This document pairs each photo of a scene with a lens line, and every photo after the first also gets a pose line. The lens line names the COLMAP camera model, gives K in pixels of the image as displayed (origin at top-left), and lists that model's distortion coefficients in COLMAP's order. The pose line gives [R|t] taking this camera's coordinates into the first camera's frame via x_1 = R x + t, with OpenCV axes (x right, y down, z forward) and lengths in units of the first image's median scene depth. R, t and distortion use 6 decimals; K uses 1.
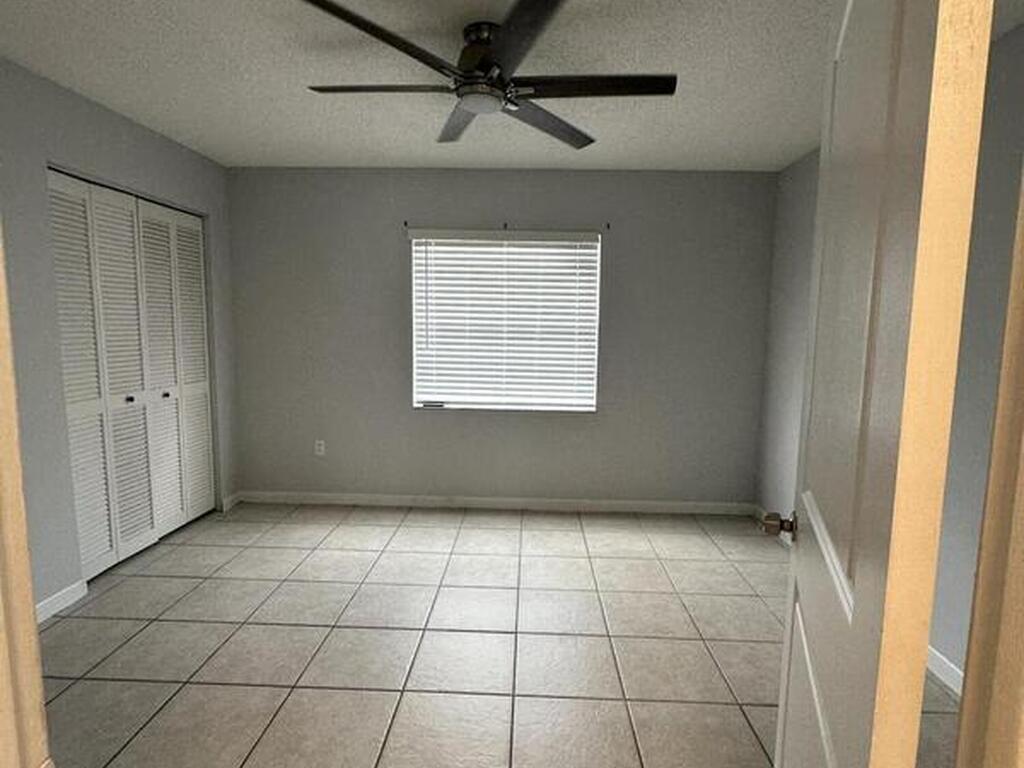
lens RADIAL K [[546.2, 0, 514.8], [0, 546.2, 379.2], [0, 0, 1]] dist [-0.001932, 0.002096]
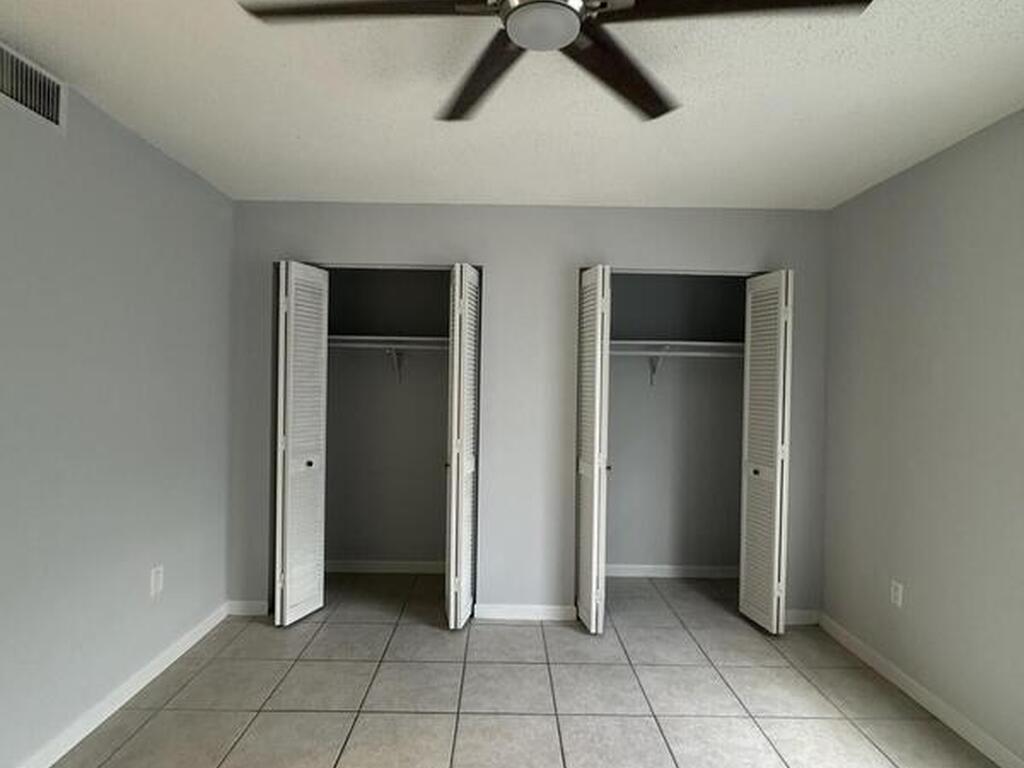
lens RADIAL K [[546.2, 0, 511.3], [0, 546.2, 382.3], [0, 0, 1]] dist [-0.001932, 0.002096]
pose [[0.061448, -0.014394, -0.998006, 0.289133], [-0.126371, 0.991737, -0.022084, -0.054498], [0.990078, 0.127476, 0.059122, 0.539899]]
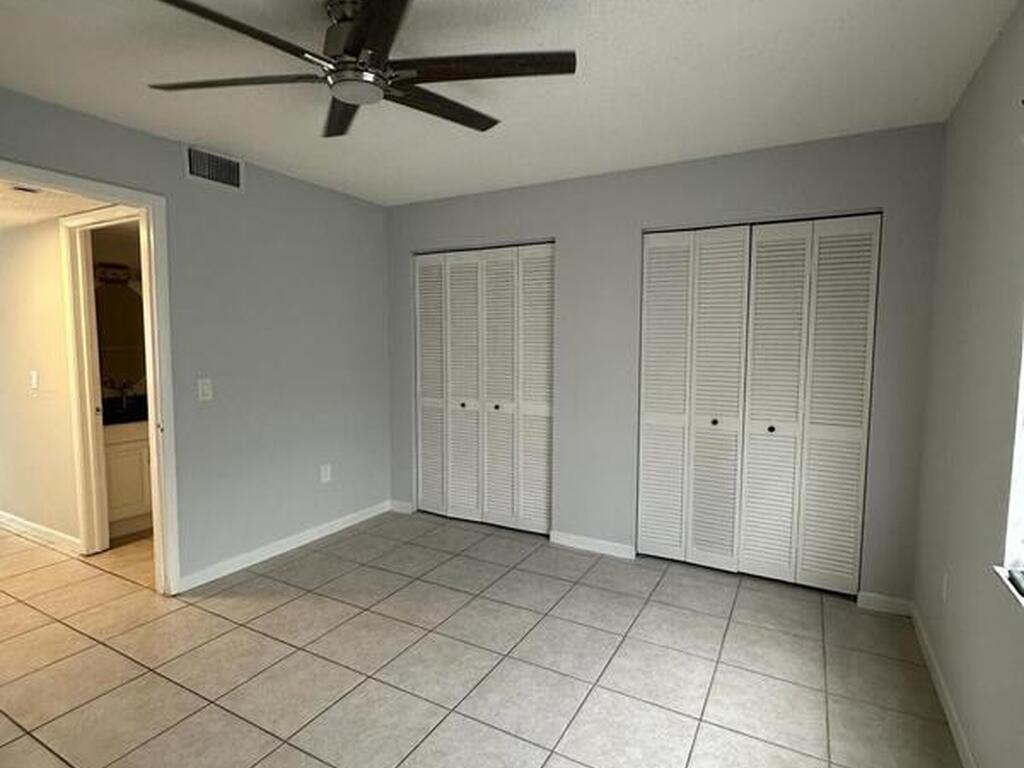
lens RADIAL K [[546.2, 0, 516.4], [0, 546.2, 386.8], [0, 0, 1]] dist [-0.001932, 0.002096]
pose [[-0.441611, 0.058064, -0.895326, 0.341487], [-0.109773, 0.986910, 0.118148, -0.095003], [0.890466, 0.150458, -0.429456, 0.919172]]
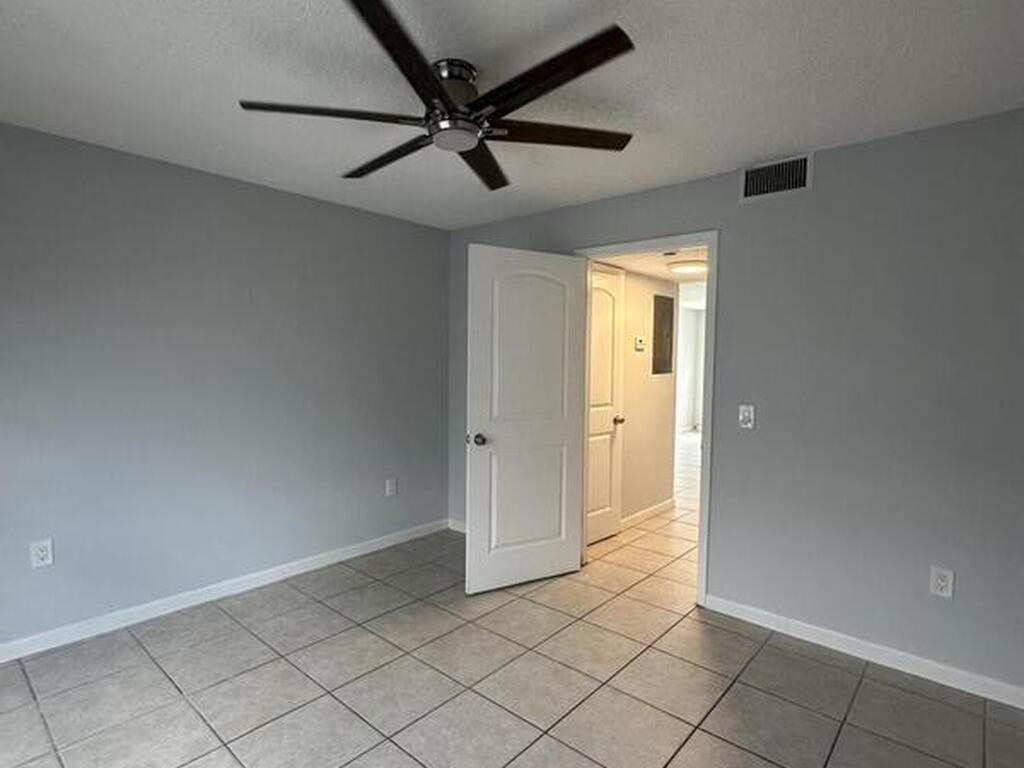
lens RADIAL K [[546.2, 0, 512.9], [0, 546.2, 383.6], [0, 0, 1]] dist [-0.001932, 0.002096]
pose [[-0.772658, -0.054651, 0.632465, -0.432715], [0.040373, 0.990040, 0.134872, -0.107986], [-0.633537, 0.129744, -0.762756, 0.954474]]
